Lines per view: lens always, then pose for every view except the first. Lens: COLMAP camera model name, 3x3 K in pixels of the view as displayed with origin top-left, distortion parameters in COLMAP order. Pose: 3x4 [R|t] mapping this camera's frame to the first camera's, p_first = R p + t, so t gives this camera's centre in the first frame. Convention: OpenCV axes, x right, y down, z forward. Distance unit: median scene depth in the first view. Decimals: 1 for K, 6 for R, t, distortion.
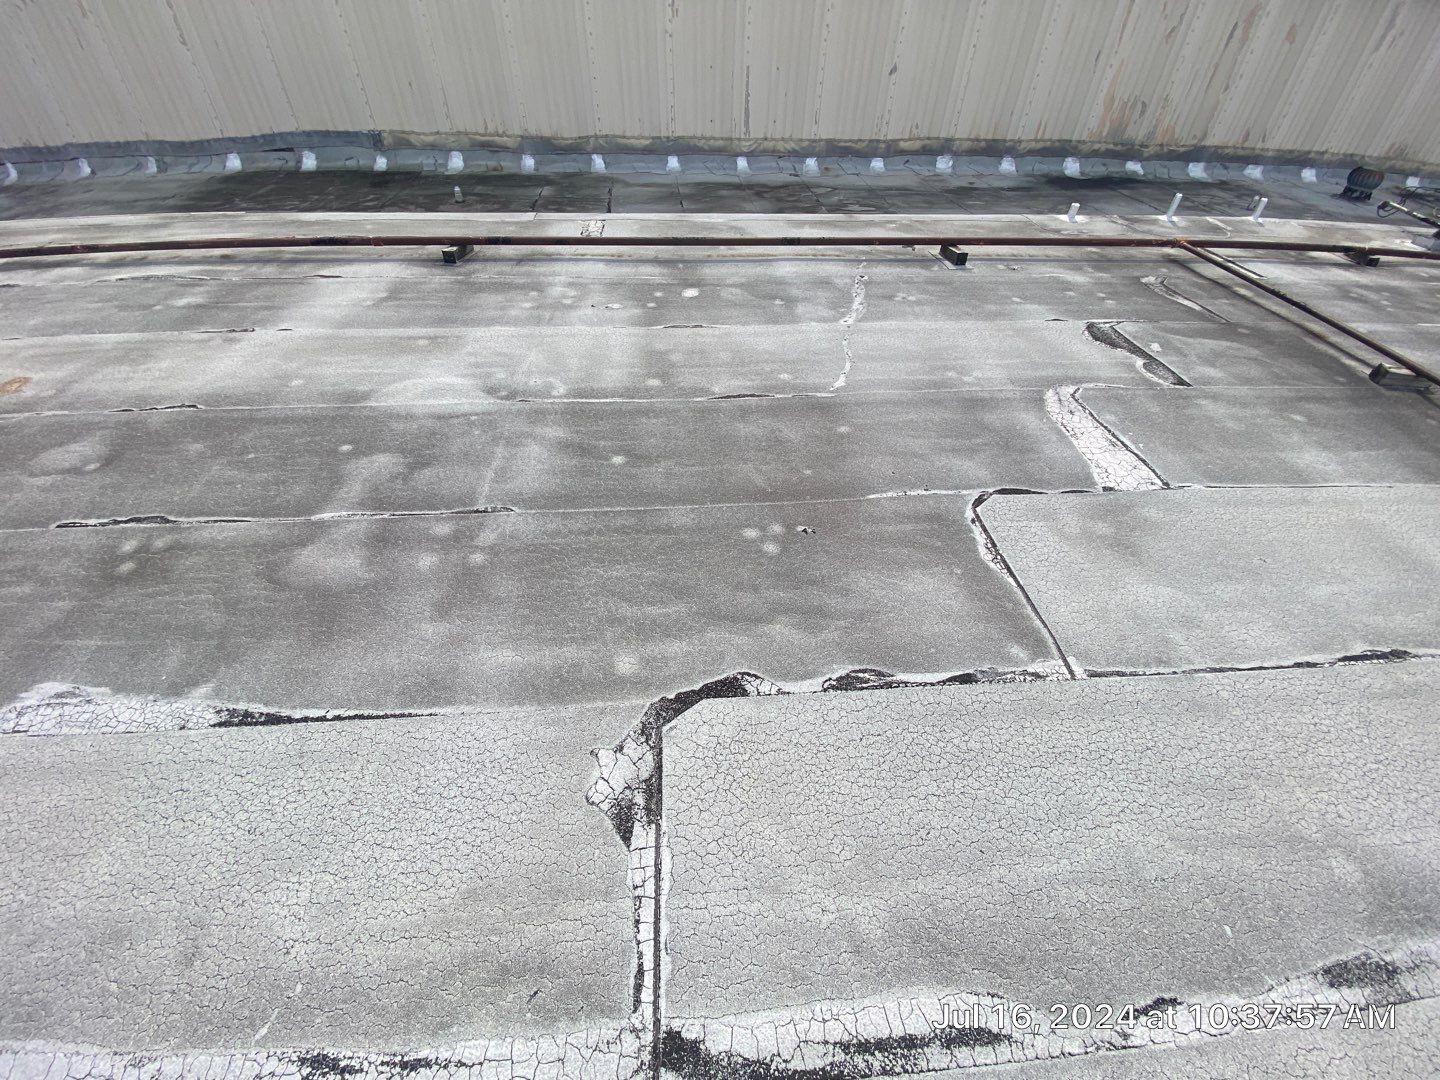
lens RADIAL K [[581.2, 0, 722.2], [0, 581.2, 536.2], [0, 0, 1]] dist [0.014827, -0.017379]
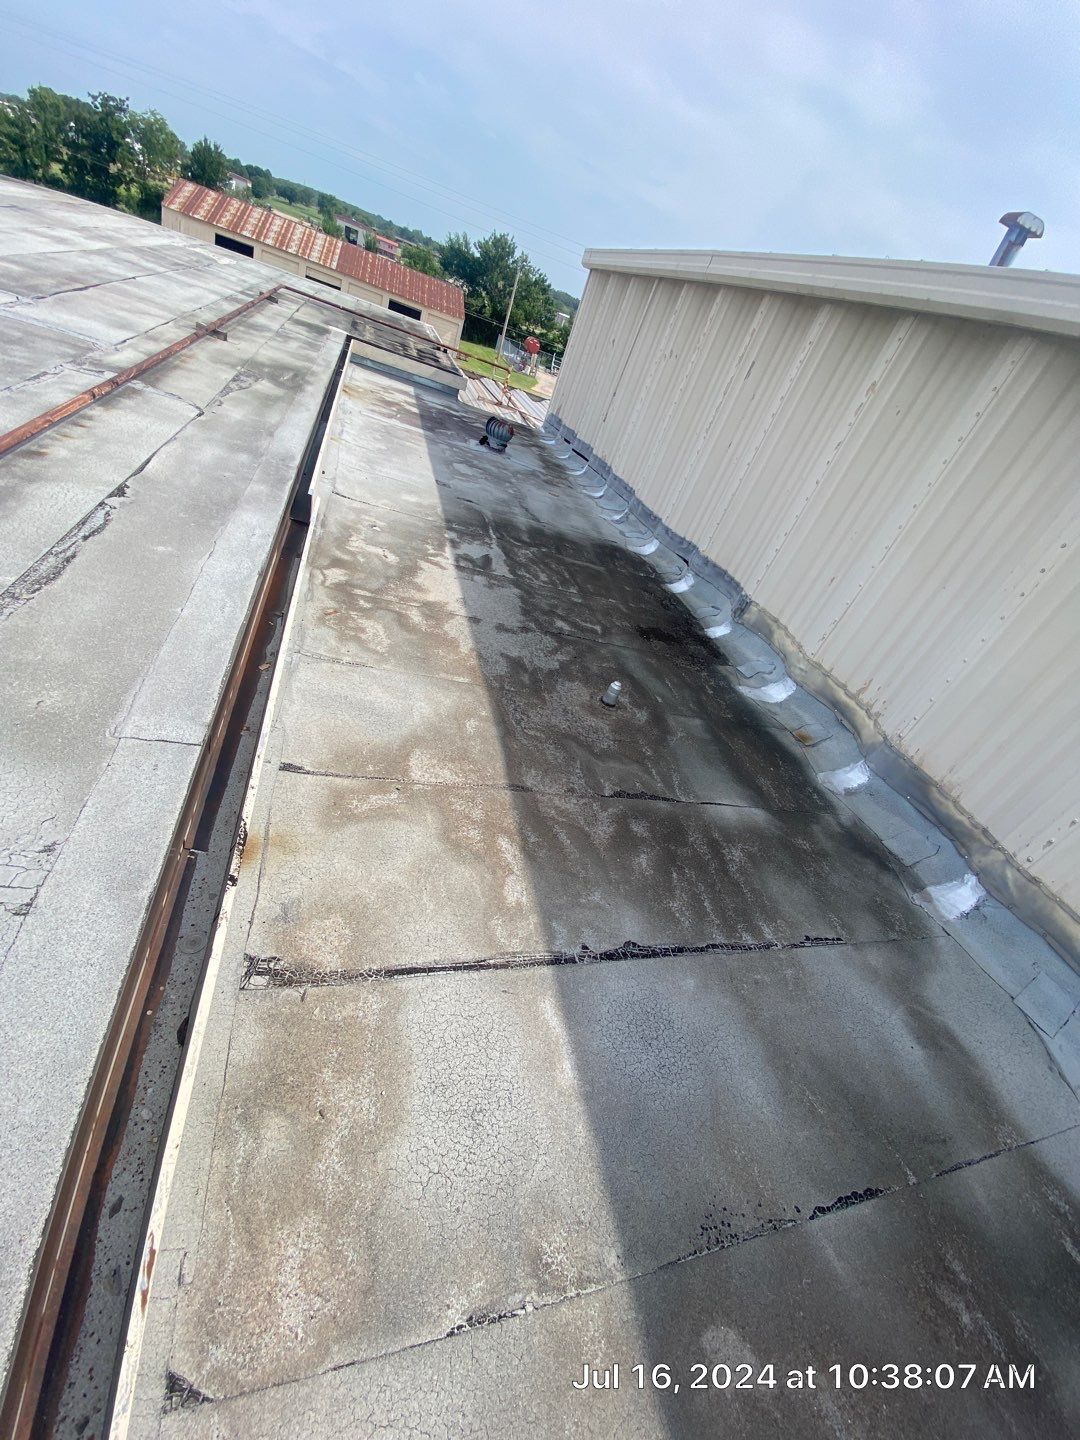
lens RADIAL K [[581.2, 0, 544.7], [0, 581.2, 727.7], [0, 0, 1]] dist [0.014827, -0.017379]
pose [[0.154887, 0.596696, -0.787378, -0.044701], [-0.873976, 0.454360, 0.172404, -1.627142], [0.460626, 0.661447, 0.591872, 1.789626]]
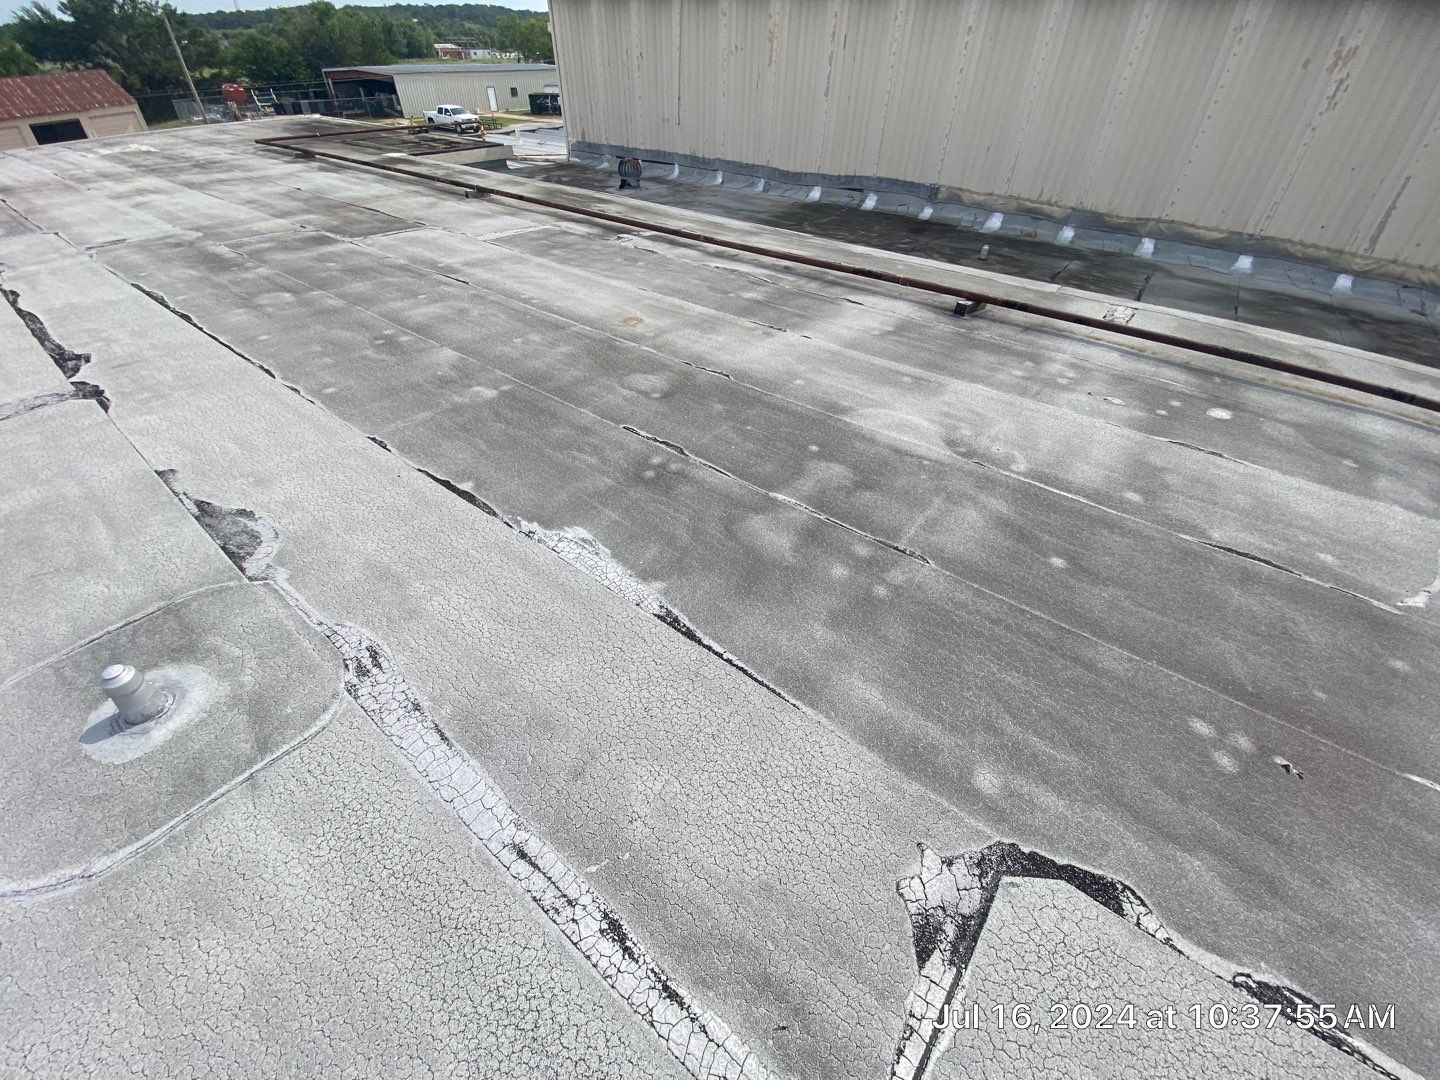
lens RADIAL K [[581.2, 0, 719.7], [0, 581.2, 539.6], [0, 0, 1]] dist [0.014827, -0.017379]
pose [[0.737871, 0.427684, -0.522143, -0.113843], [-0.462282, 0.883908, 0.070725, 0.013882], [0.491774, 0.189192, 0.849921, -0.025956]]
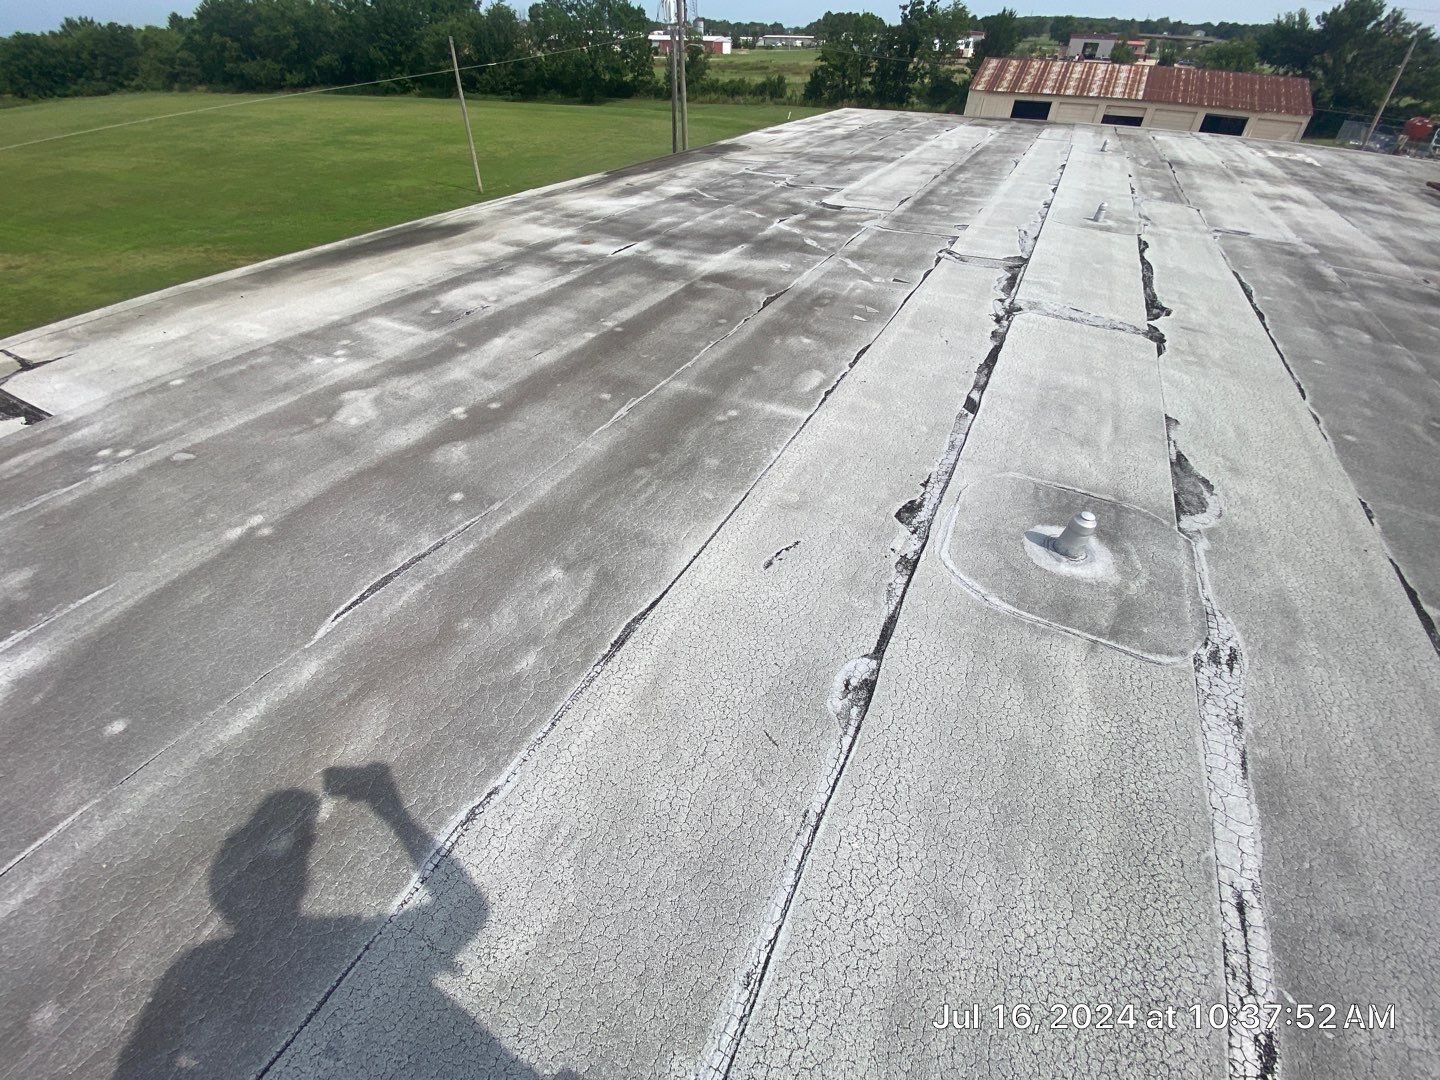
lens RADIAL K [[581.2, 0, 719.1], [0, 581.2, 533.7], [0, 0, 1]] dist [0.014827, -0.017379]
pose [[-0.517263, 0.532464, -0.670015, 0.005297], [-0.605084, 0.326121, 0.726305, 0.203464], [0.605237, 0.781107, 0.153495, -0.231787]]
